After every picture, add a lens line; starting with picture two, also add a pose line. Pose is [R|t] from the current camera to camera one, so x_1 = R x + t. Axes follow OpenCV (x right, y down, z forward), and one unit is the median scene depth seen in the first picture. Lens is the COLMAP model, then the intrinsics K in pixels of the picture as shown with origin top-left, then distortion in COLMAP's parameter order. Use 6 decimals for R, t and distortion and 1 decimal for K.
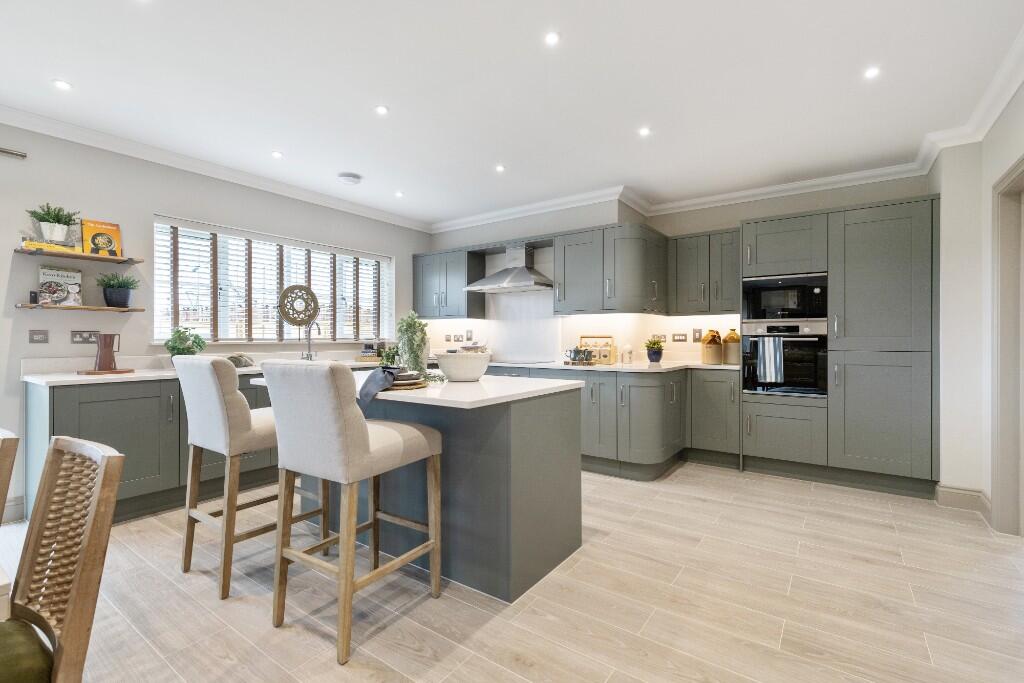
lens RADIAL K [[455.2, 0, 514.3], [0, 455.2, 336.2], [0, 0, 1]] dist [0.009114, 0.000017]
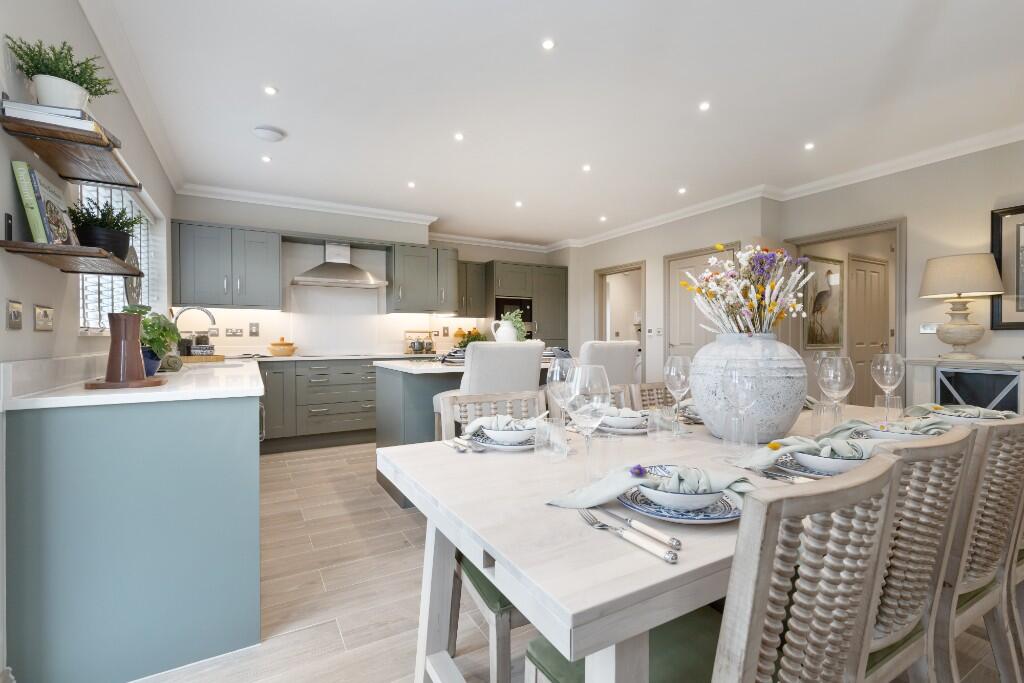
lens RADIAL K [[455.2, 0, 512.8], [0, 455.2, 343.6], [0, 0, 1]] dist [0.009114, 0.000017]
pose [[0.417528, -0.013321, 0.908566, -0.854217], [0.001137, 0.999899, 0.014138, 0.017062], [-0.908663, -0.004870, 0.417501, 0.251602]]
